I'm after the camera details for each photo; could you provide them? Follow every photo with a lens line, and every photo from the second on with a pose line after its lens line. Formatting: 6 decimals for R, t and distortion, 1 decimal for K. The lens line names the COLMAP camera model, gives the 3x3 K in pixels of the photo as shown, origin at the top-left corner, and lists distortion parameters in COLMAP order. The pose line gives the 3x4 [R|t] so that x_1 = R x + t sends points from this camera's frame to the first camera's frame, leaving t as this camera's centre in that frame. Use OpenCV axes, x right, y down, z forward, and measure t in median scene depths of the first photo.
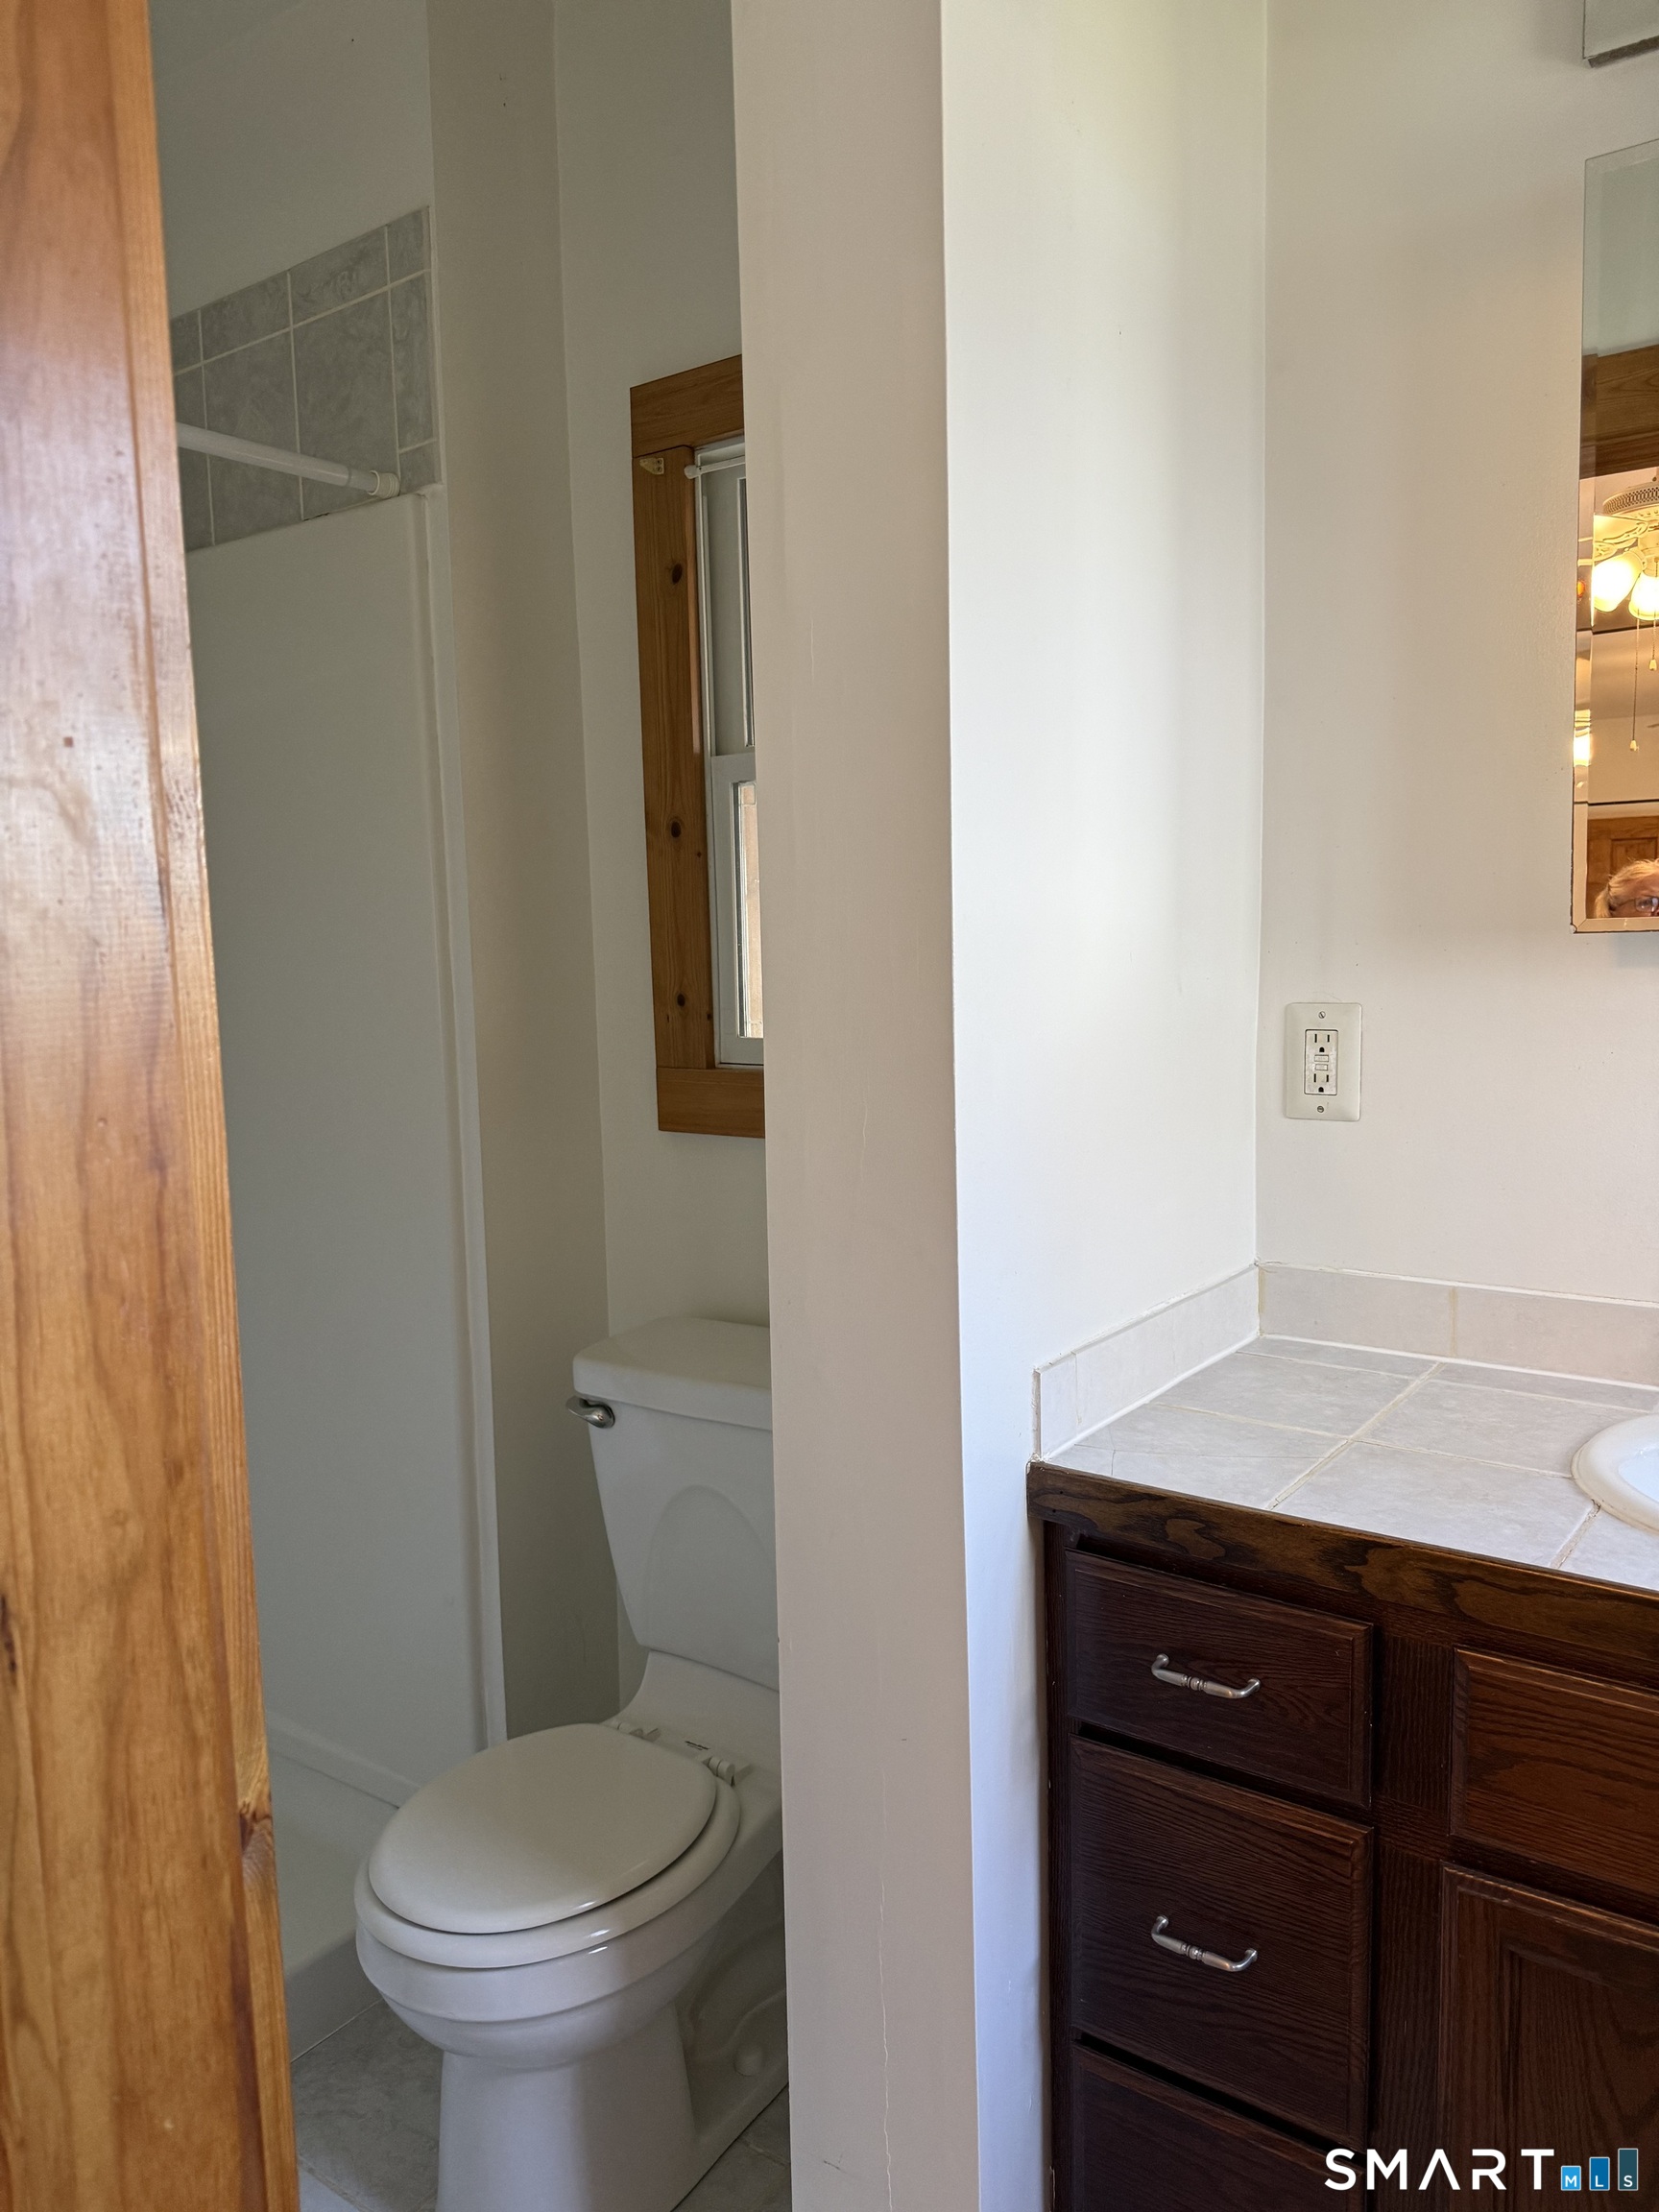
lens RADIAL K [[1586.1, 0, 864.7], [0, 1586.1, 1069.3], [0, 0, 1]] dist [0.026410, -0.025324]
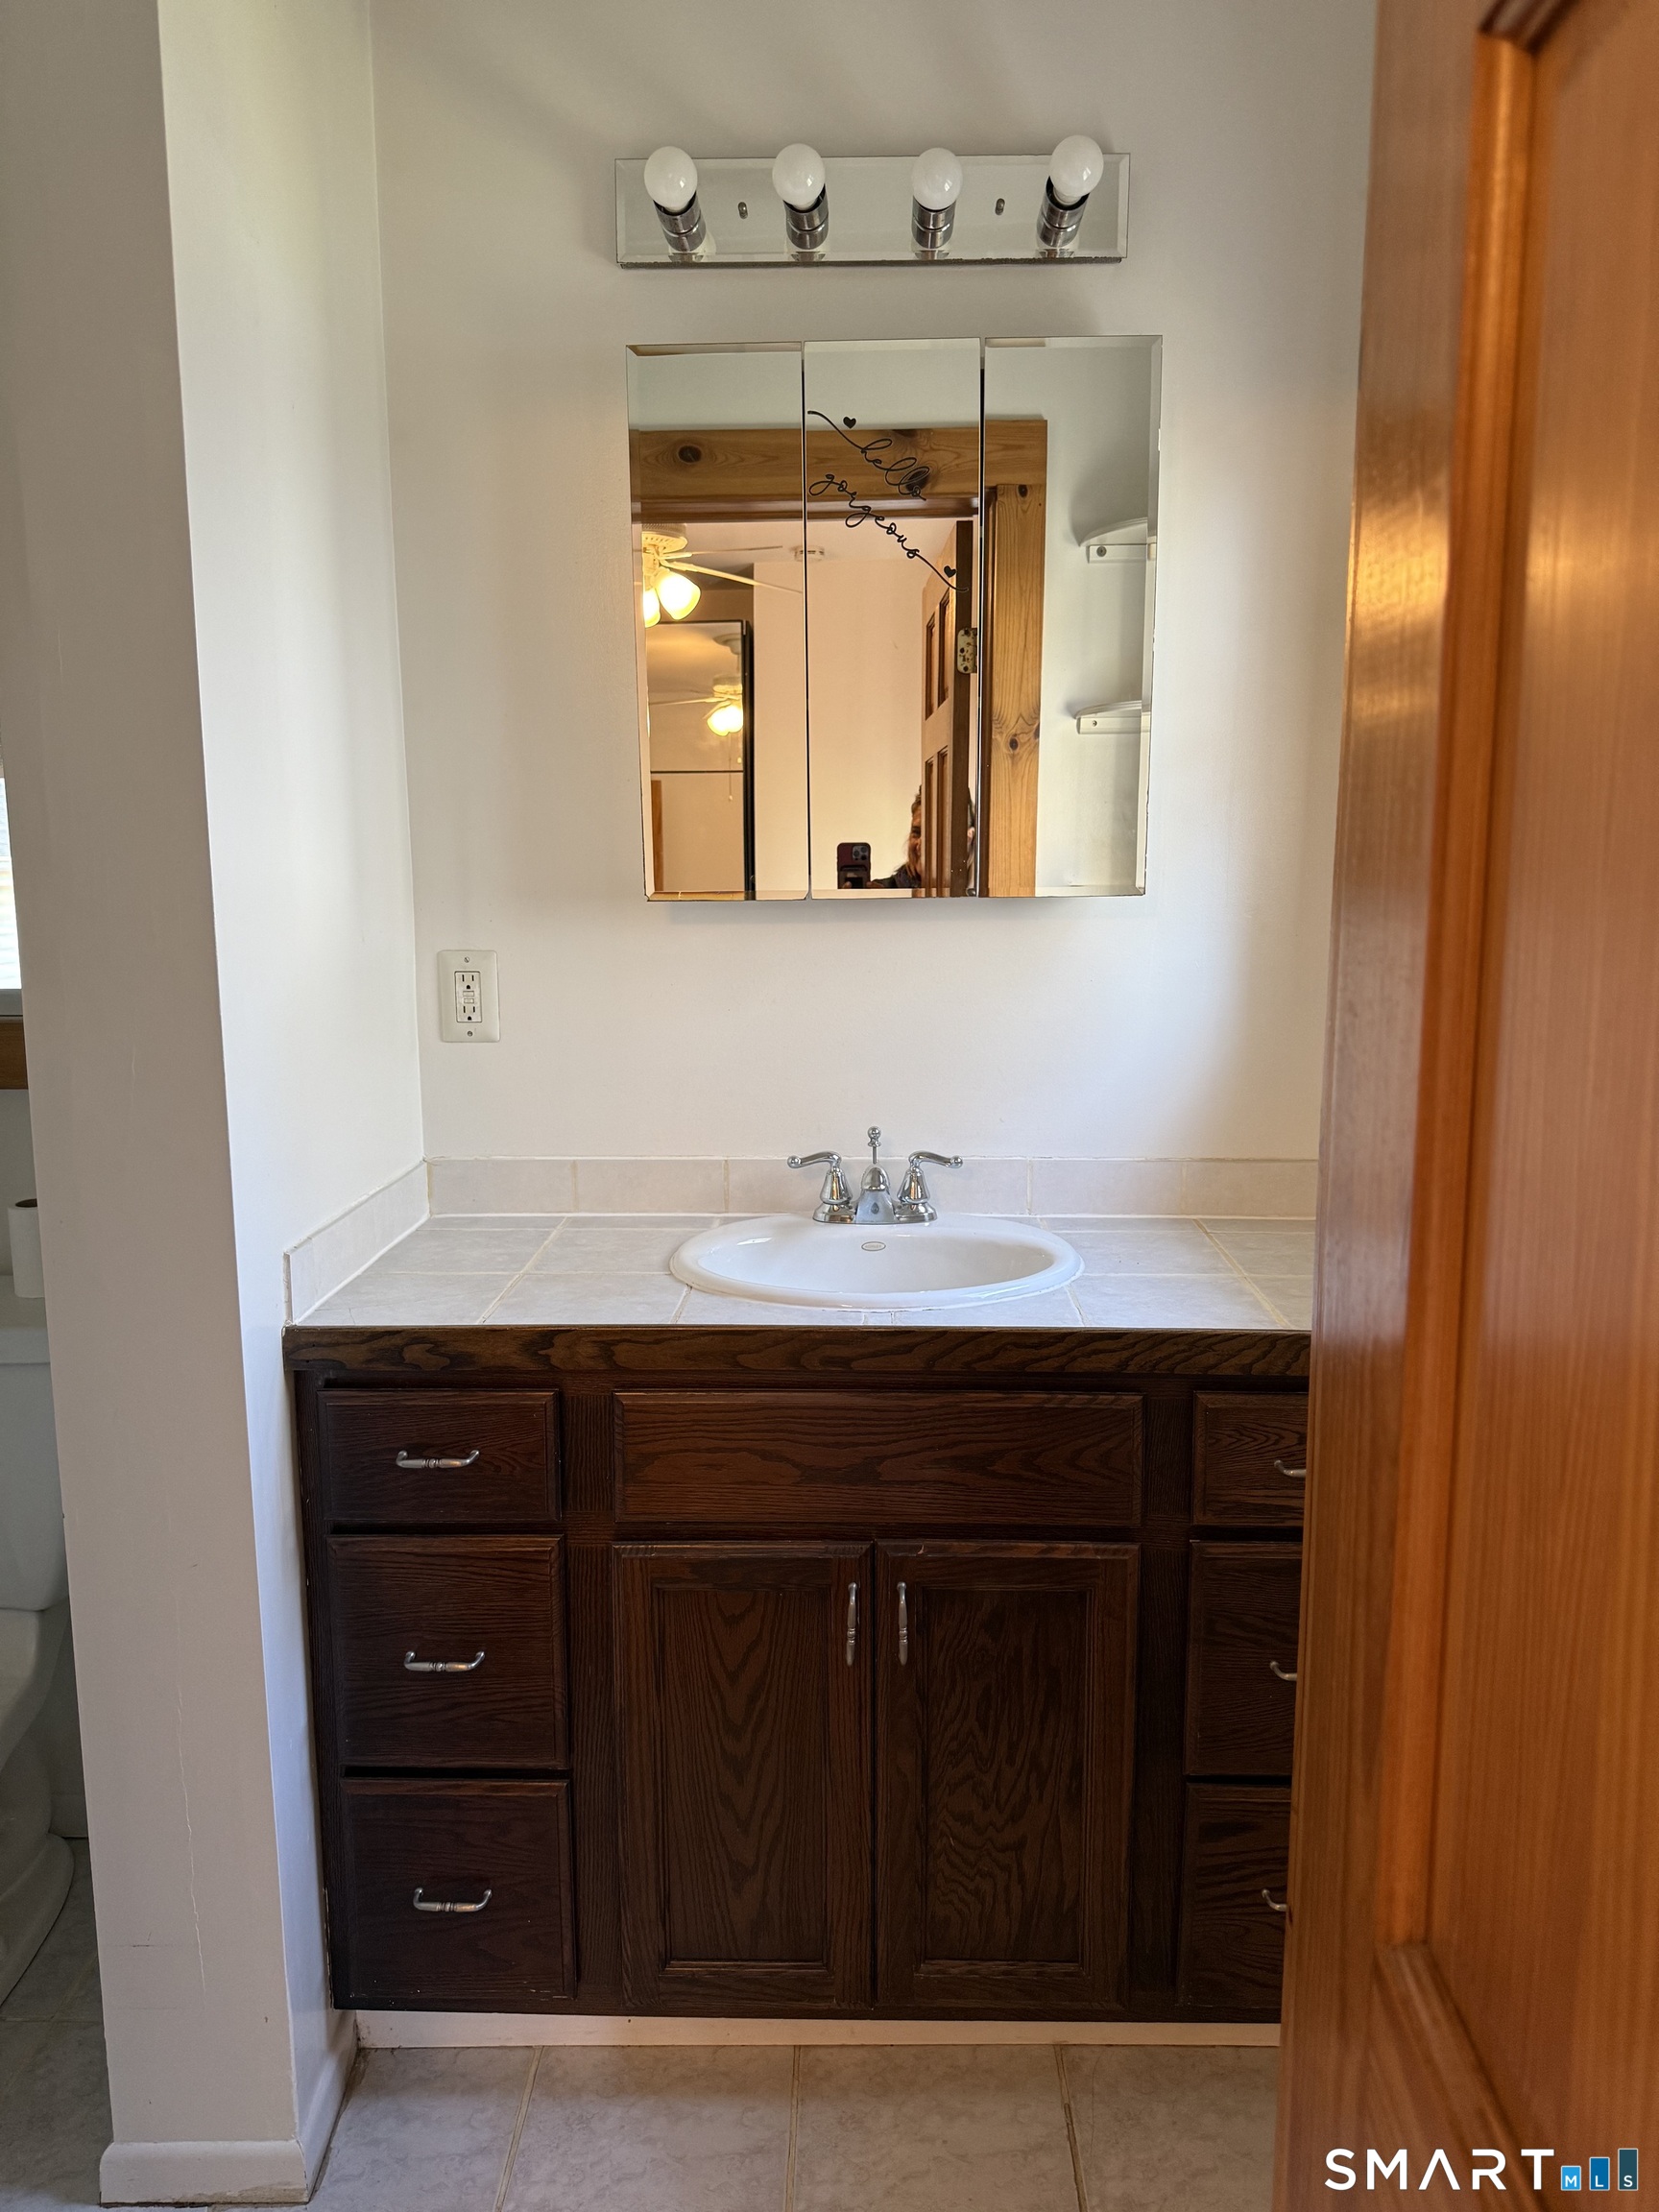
lens RADIAL K [[1564.6, 0, 829.5], [0, 1564.6, 1106.0], [0, 0, 1]] dist [0.204733, -0.412242]
pose [[0.835931, -0.087137, 0.541873, -0.210468], [0.052338, 0.995473, 0.079339, -0.003428], [-0.546333, -0.037962, 0.836707, -0.289952]]
